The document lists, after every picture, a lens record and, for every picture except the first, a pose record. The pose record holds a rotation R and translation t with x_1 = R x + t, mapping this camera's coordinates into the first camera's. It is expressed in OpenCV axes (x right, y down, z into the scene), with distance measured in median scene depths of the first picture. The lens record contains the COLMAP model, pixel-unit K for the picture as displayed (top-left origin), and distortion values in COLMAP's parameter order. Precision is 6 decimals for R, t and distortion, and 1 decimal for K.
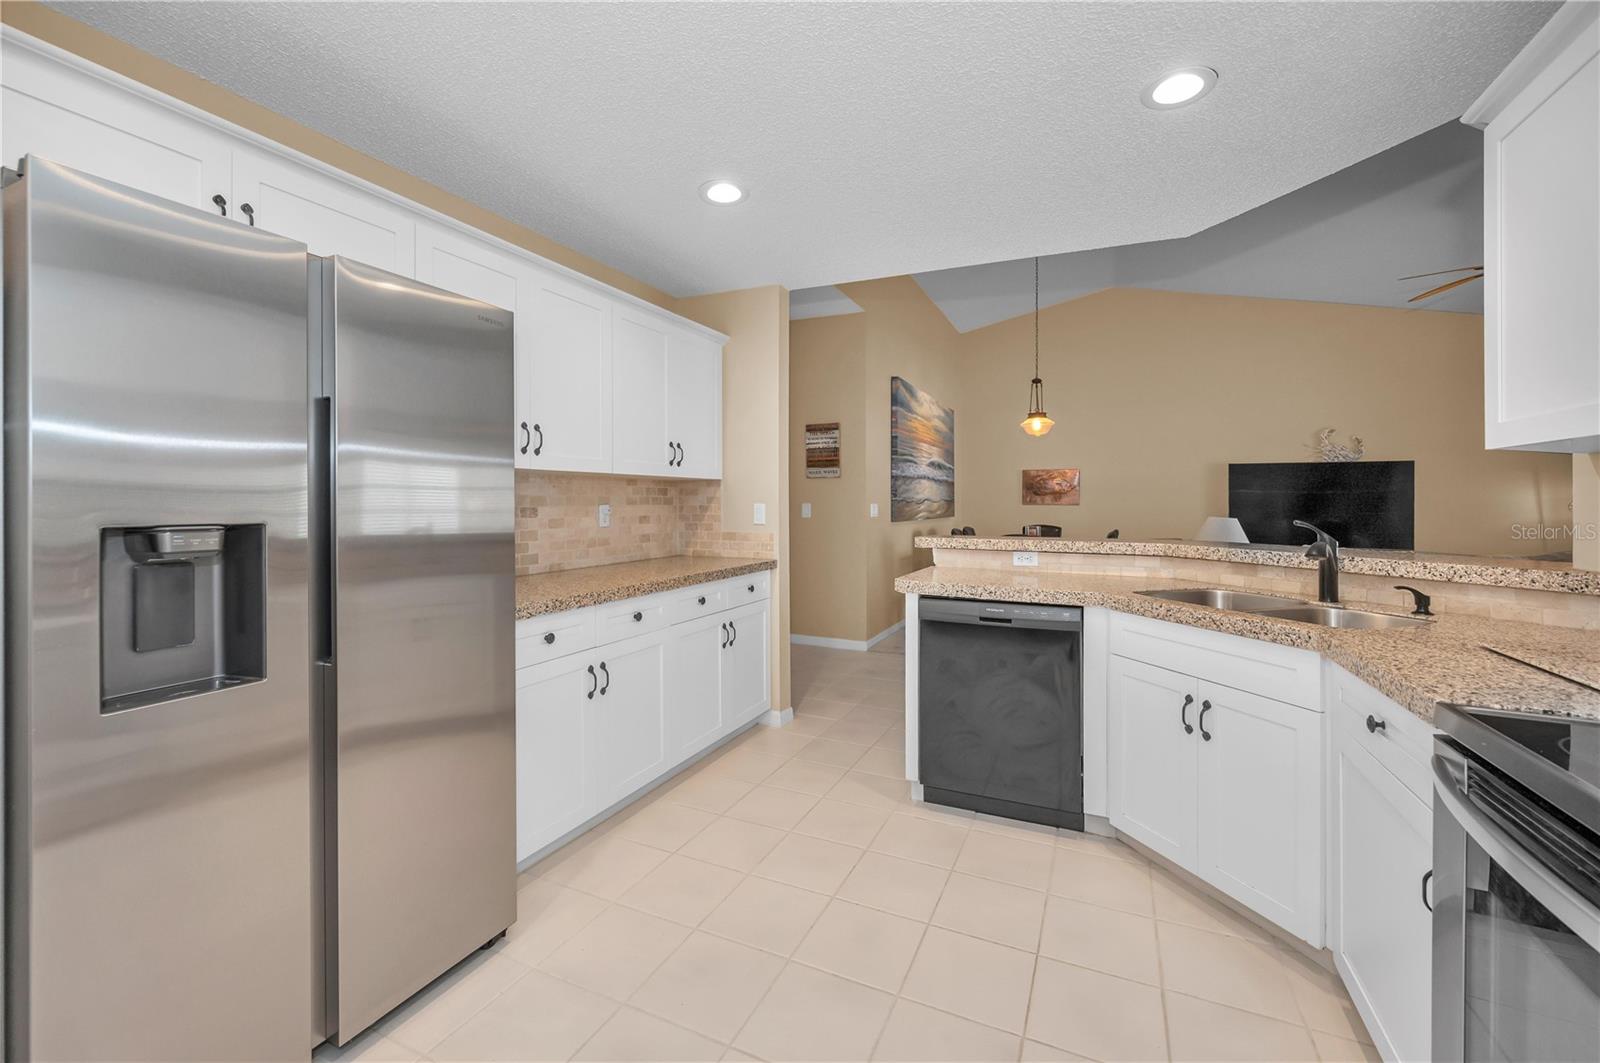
lens RADIAL K [[656.3, 0, 813.2], [0, 656.3, 503.3], [0, 0, 1]] dist [-0.001762, -0.000120]
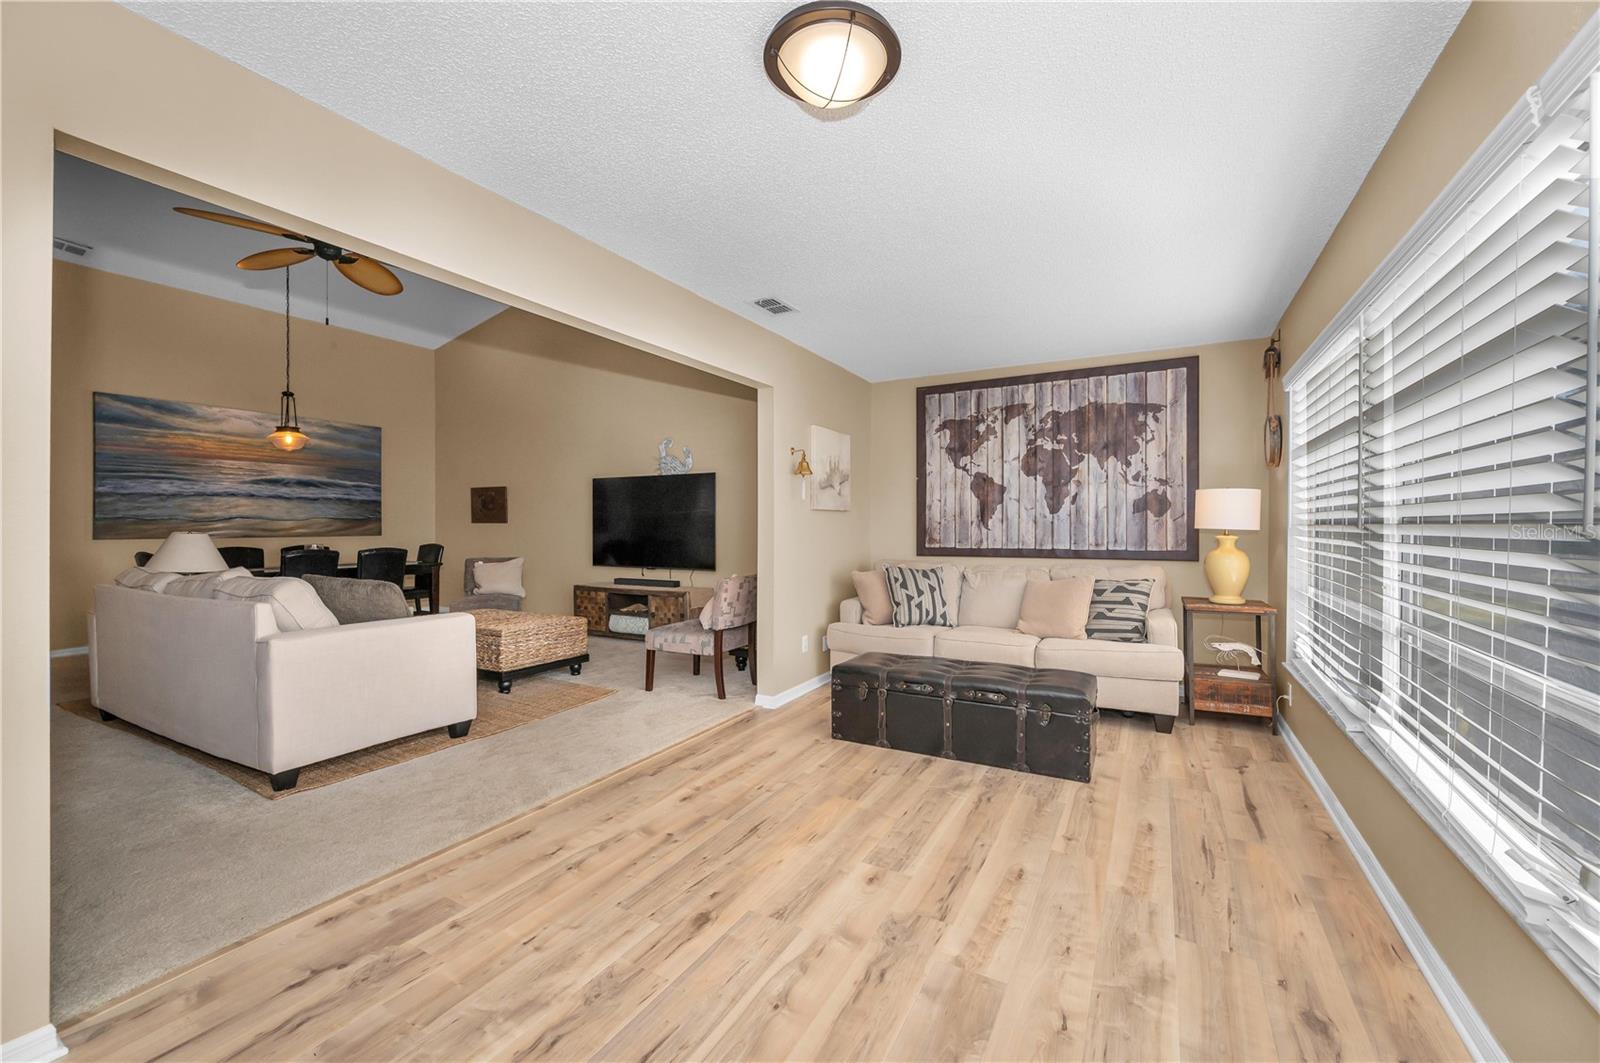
lens RADIAL K [[651.5, 0, 810.9], [0, 651.5, 524.0], [0, 0, 1]] dist [-0.002290, -0.000194]
pose [[0.996763, -0.004385, -0.080276, 2.369514], [0.004112, 0.999985, -0.003562, 0.023255], [0.080290, 0.003221, 0.996766, 0.225557]]
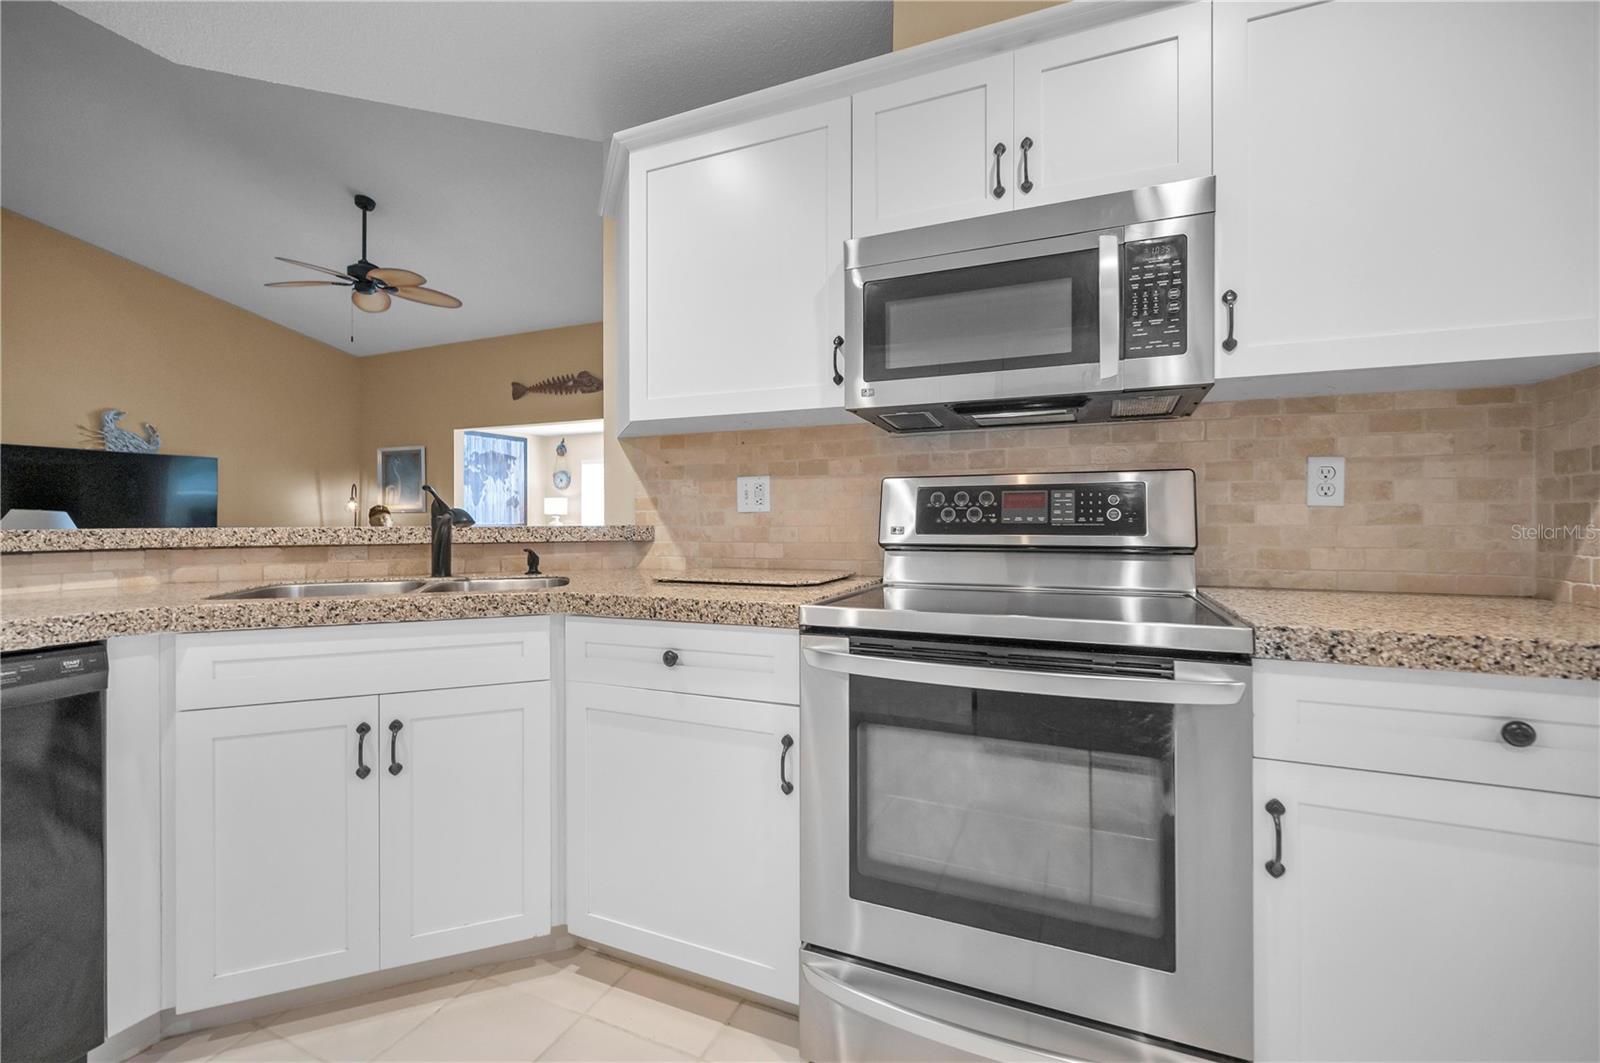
lens RADIAL K [[659.2, 0, 810.7], [0, 659.2, 519.4], [0, 0, 1]] dist [-0.001454, -0.000151]
pose [[-0.013712, -0.005978, 0.999888, -0.088892], [0.004698, 0.999971, 0.006042, 0.045385], [-0.999895, 0.004780, -0.013683, 0.336832]]
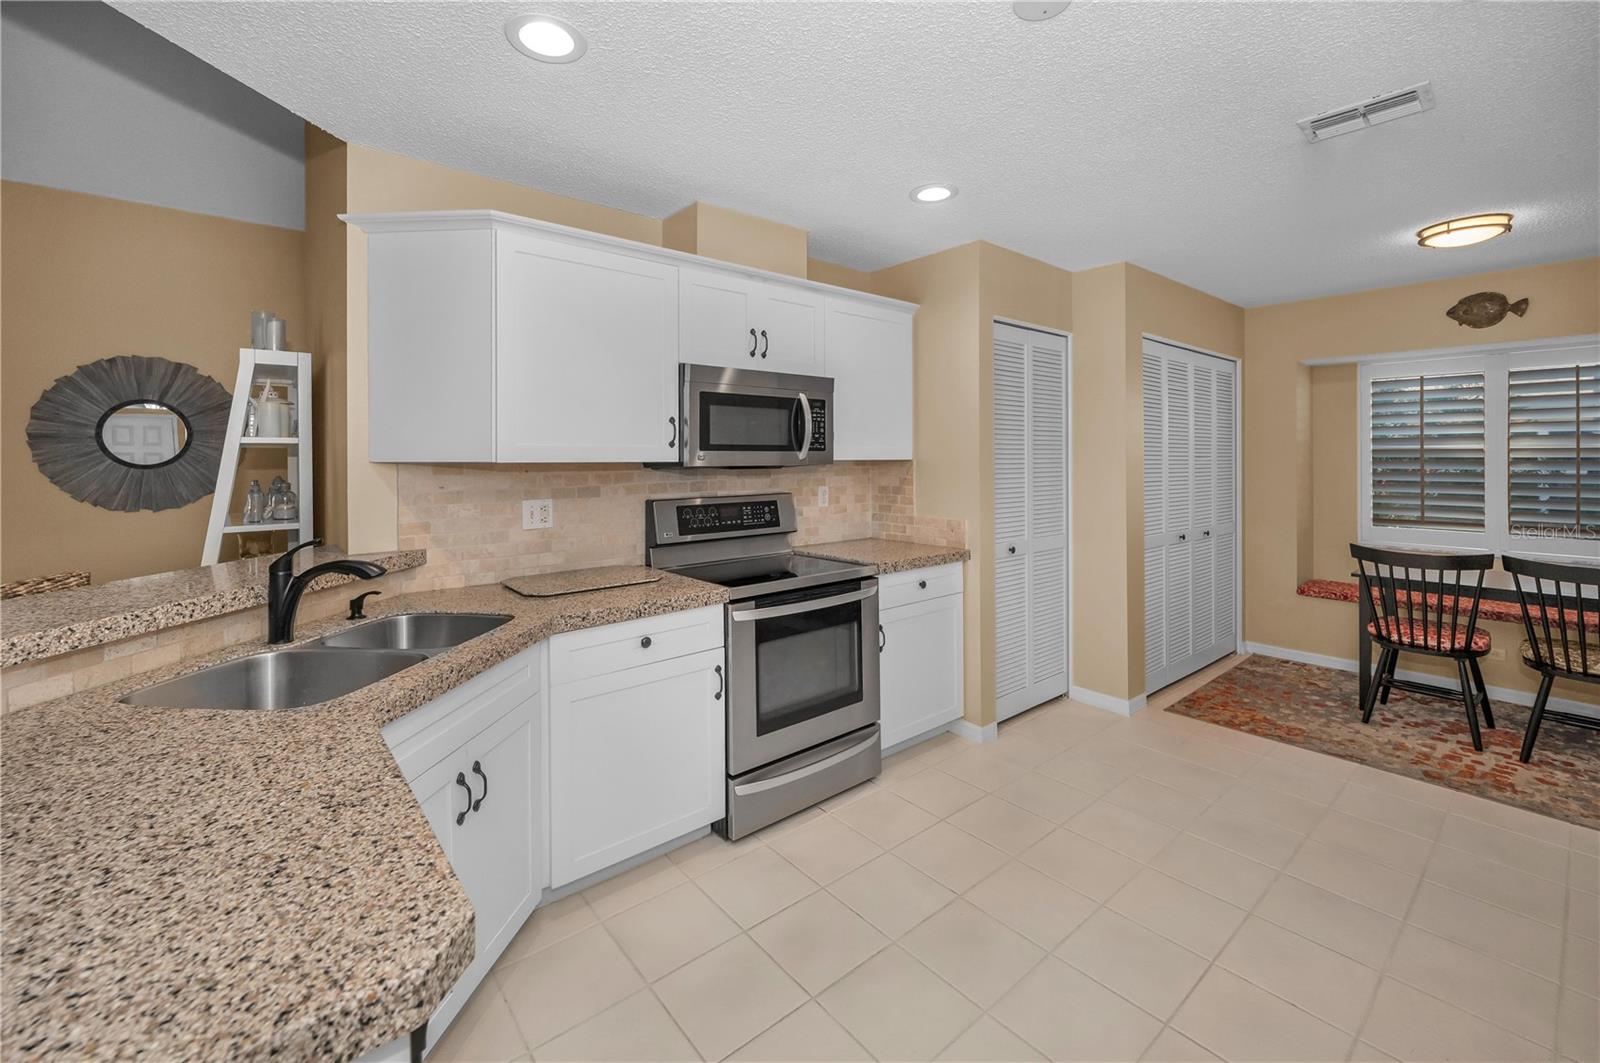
lens RADIAL K [[656.4, 0, 803.4], [0, 656.4, 458.3], [0, 0, 1]] dist [-0.000810, -0.000132]
pose [[-0.896534, -0.001334, 0.442972, -0.074604], [0.001559, 0.999980, 0.006167, -0.047945], [-0.442972, 0.006220, -0.896514, 0.955002]]
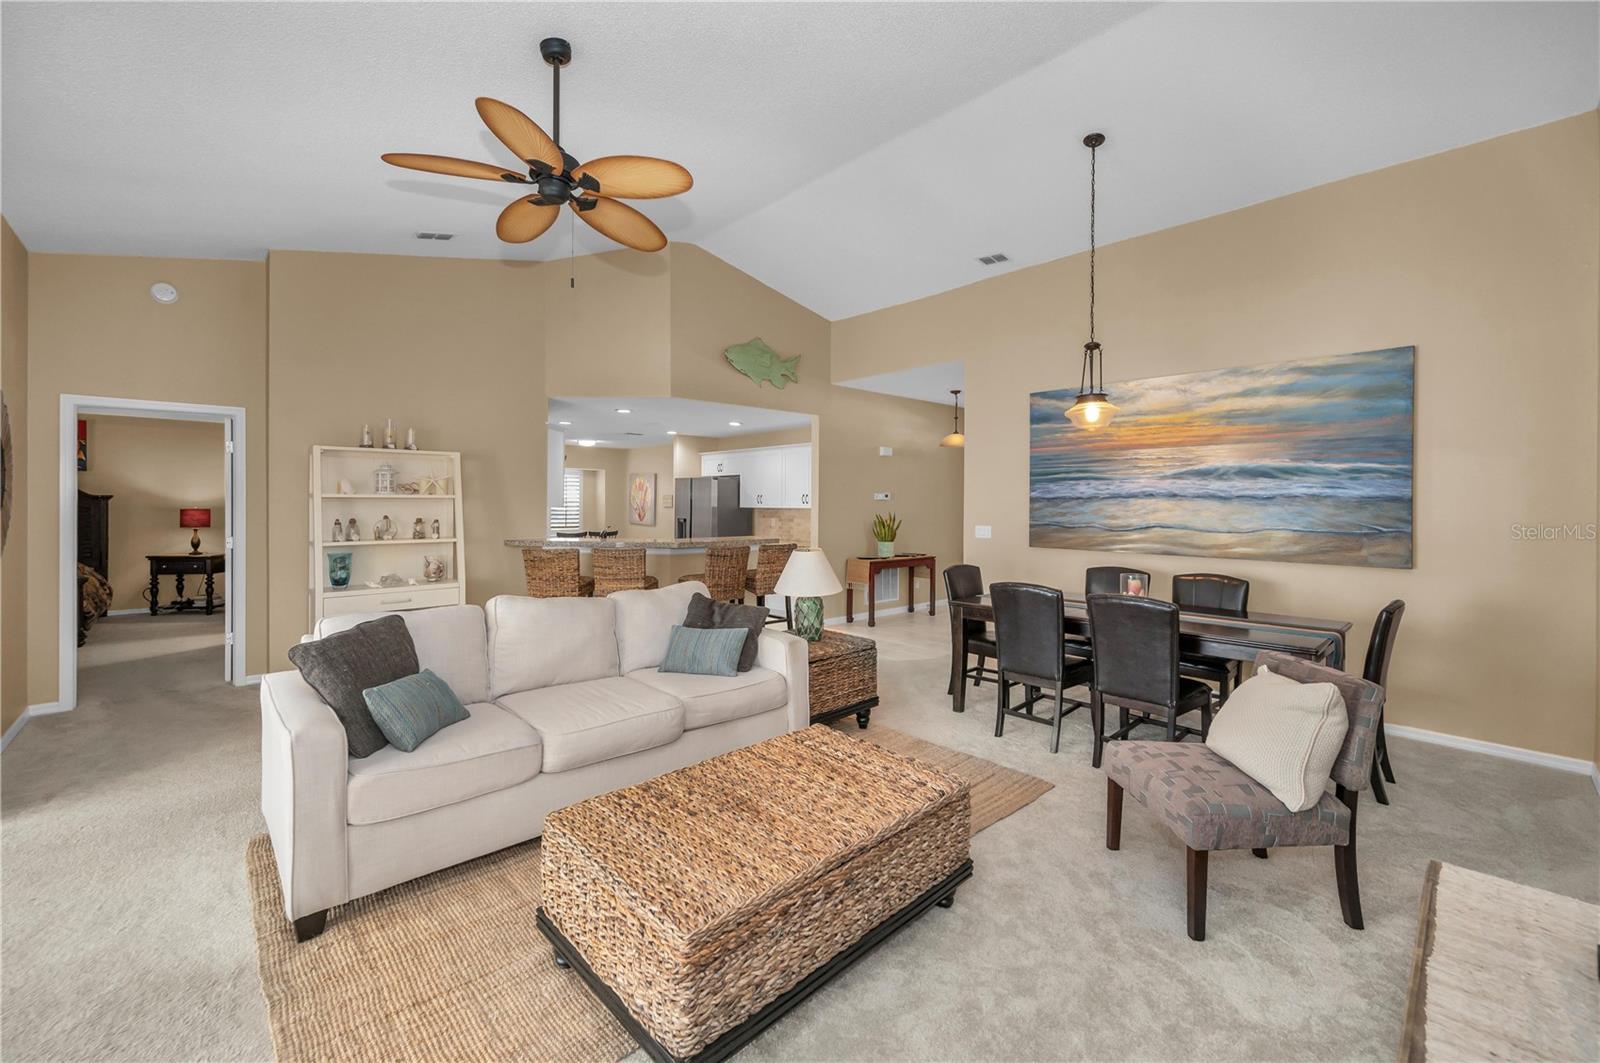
lens RADIAL K [[643.8, 0, 792.7], [0, 643.8, 506.0], [0, 0, 1]] dist [-0.009475, -0.000294]
pose [[-0.402762, -0.002110, -0.915302, 2.074842], [-0.011113, 0.999935, 0.002584, -0.054863], [0.915237, 0.011212, -0.402759, 1.982399]]
